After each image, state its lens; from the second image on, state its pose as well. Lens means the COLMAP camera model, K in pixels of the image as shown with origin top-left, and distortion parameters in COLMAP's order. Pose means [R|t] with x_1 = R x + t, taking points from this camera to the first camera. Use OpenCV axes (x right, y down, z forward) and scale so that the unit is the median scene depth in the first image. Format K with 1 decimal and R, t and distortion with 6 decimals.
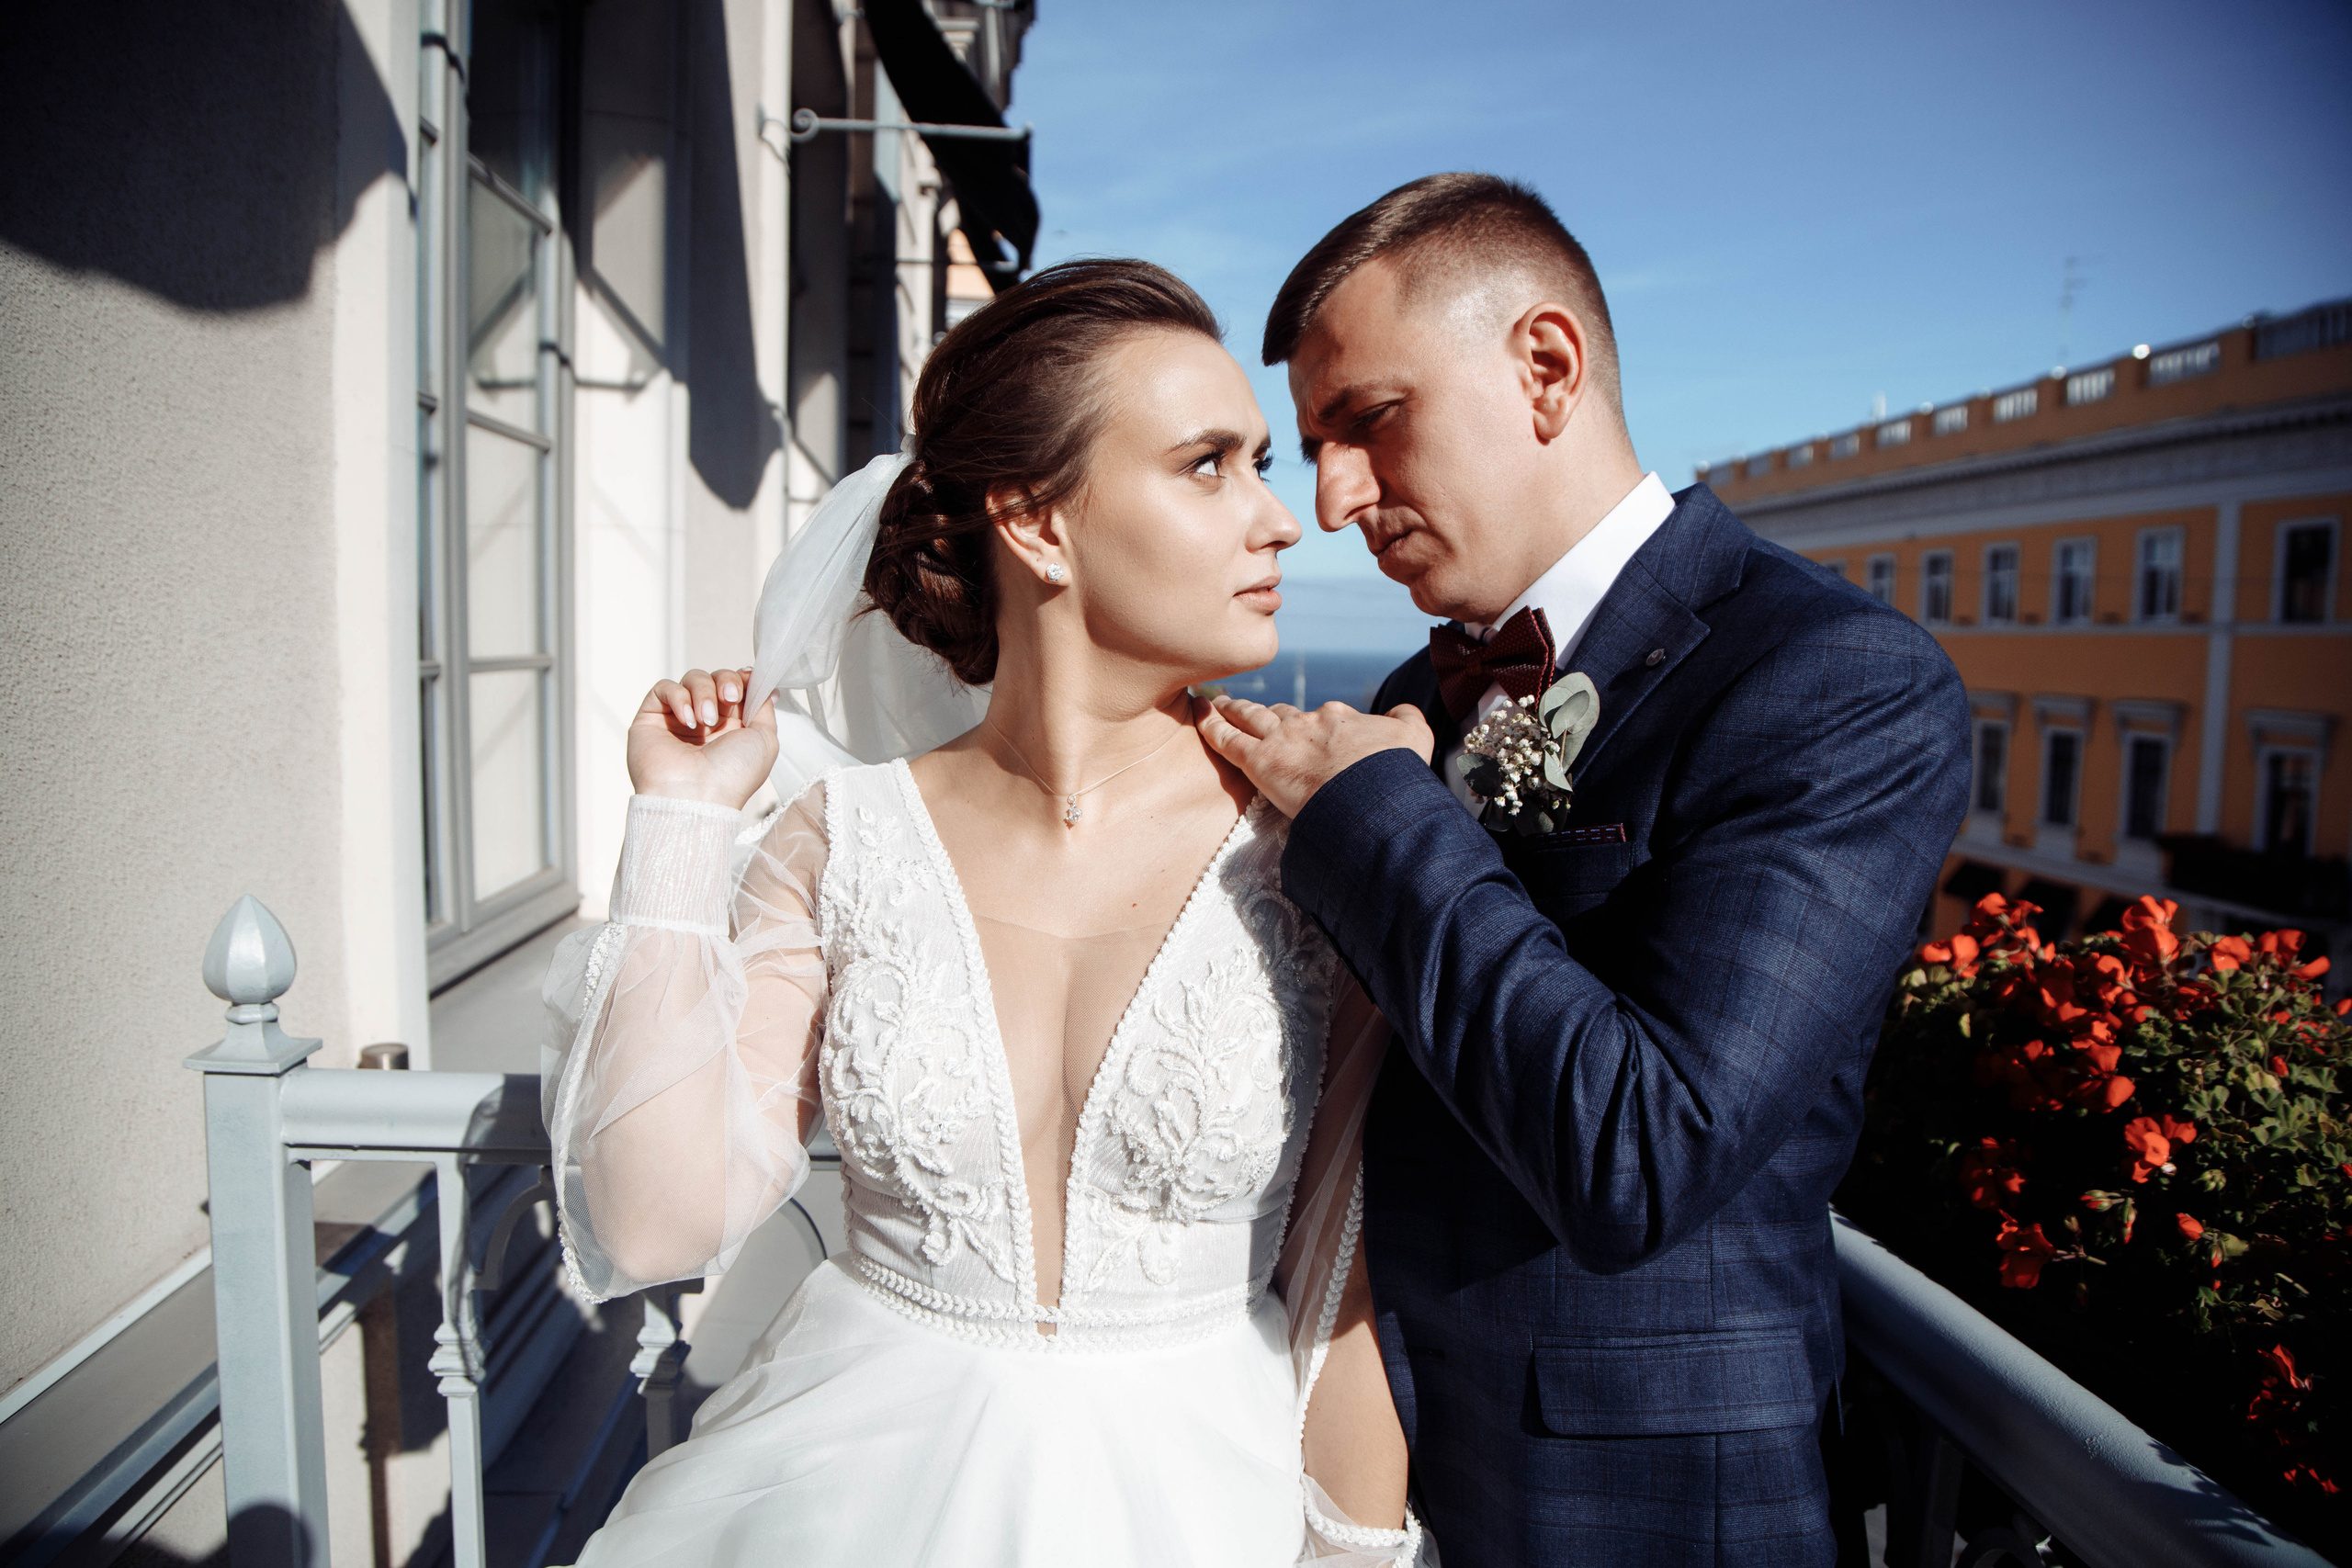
lens RADIAL K [[1544.4, 0, 1198.0], [0, 1544.4, 770.2], [0, 0, 1]] dist [0.033602, 0.001935]
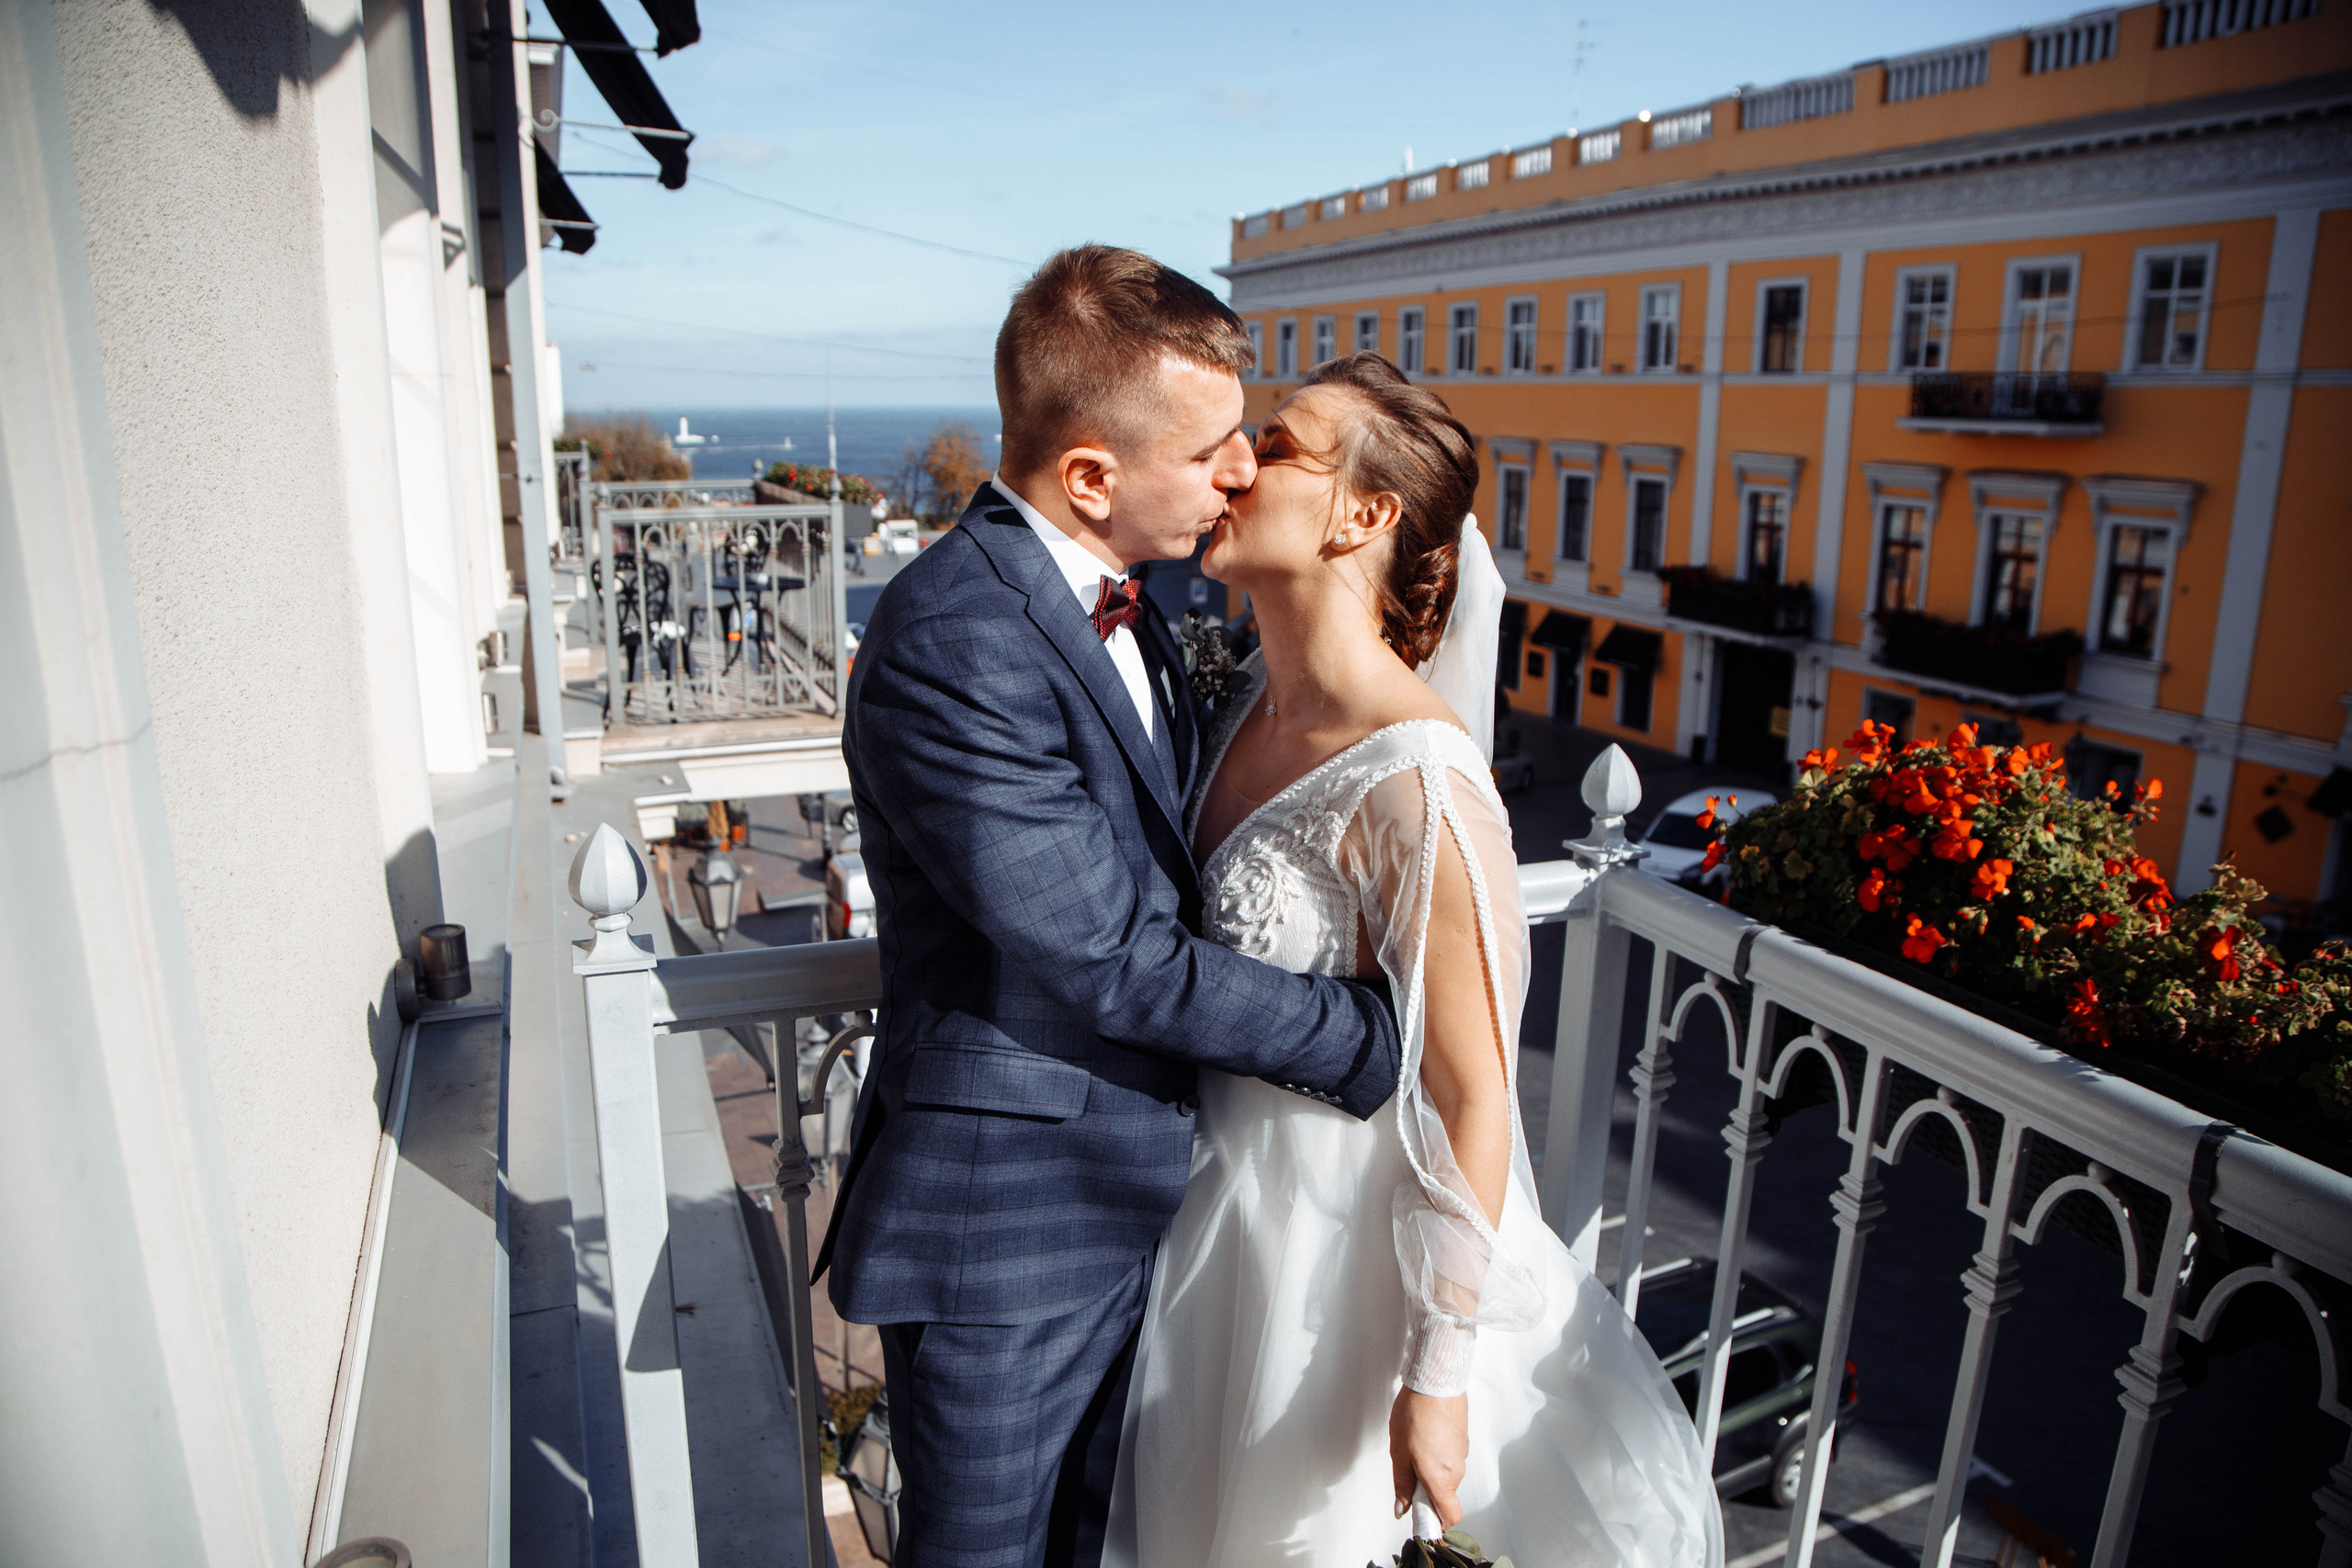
lens RADIAL K [[1544.4, 0, 1259.1], [0, 1544.4, 717.4], [0, 0, 1]] dist [0.033602, 0.001935]
pose [[0.951475, -0.075704, 0.298269, -0.360464], [0.038642, 0.990988, 0.128258, -0.101651], [-0.305291, -0.110508, 0.945825, -0.190792]]
